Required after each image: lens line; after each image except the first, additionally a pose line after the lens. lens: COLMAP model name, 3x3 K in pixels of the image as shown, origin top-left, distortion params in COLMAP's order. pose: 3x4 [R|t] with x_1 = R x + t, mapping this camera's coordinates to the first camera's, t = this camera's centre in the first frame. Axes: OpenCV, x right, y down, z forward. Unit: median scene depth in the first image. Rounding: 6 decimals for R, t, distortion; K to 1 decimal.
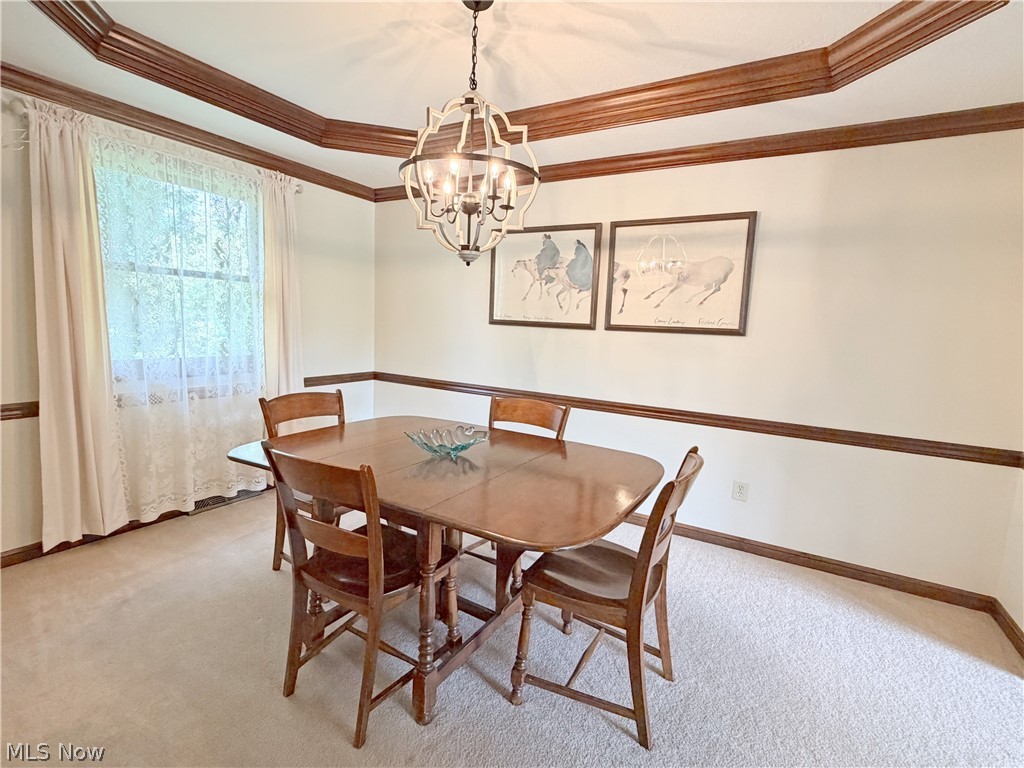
lens RADIAL K [[481.7, 0, 510.5], [0, 481.7, 385.9], [0, 0, 1]] dist [-0.001481, 0.000720]
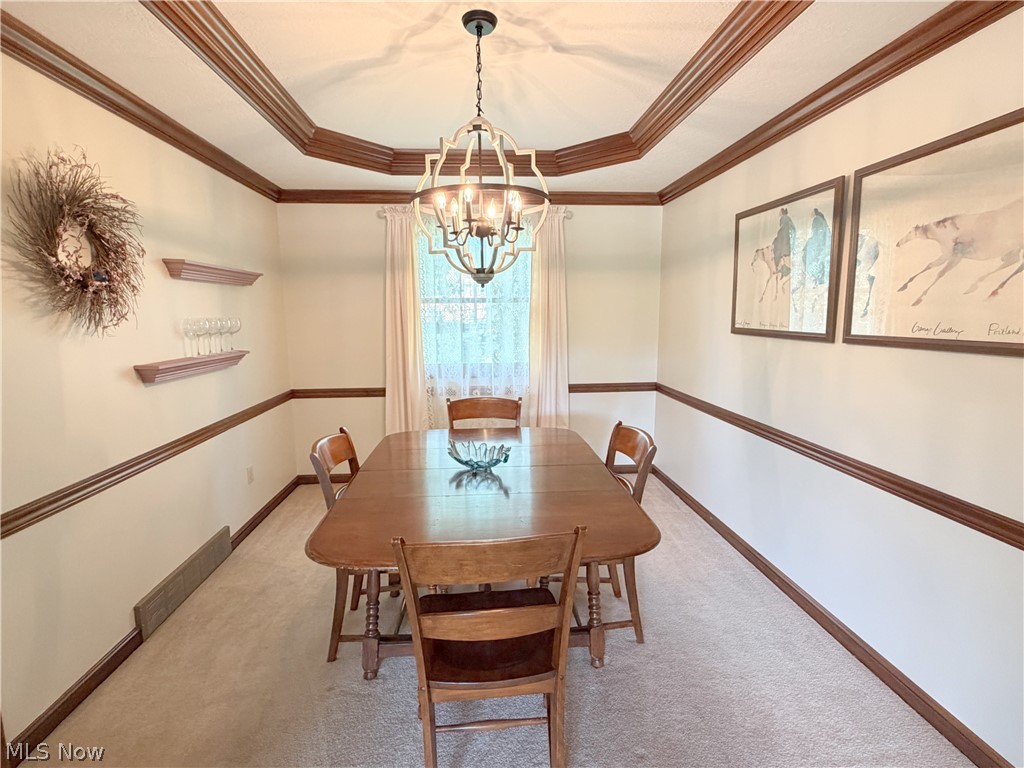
lens RADIAL K [[495.4, 0, 512.0], [0, 495.4, 384.0], [0, 0, 1]] dist [0.000238, 0.000923]
pose [[0.571567, 0.071318, -0.817451, 0.494147], [-0.076154, 0.996527, 0.033694, -0.052600], [0.817014, 0.042994, 0.575012, 0.275996]]
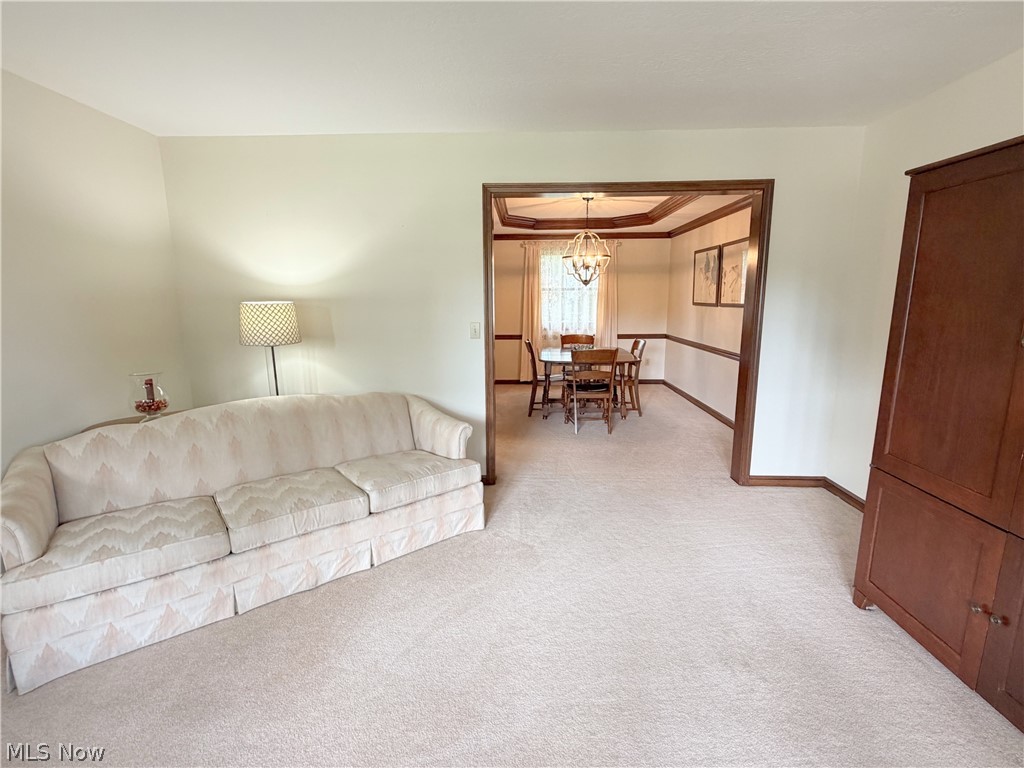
lens RADIAL K [[495.4, 0, 512.0], [0, 495.4, 384.0], [0, 0, 1]] dist [0.000238, 0.000923]
pose [[0.481926, 0.107014, -0.869652, 1.433596], [-0.088643, 0.993376, 0.073117, 0.095547], [0.871716, 0.041852, 0.488220, -0.504509]]
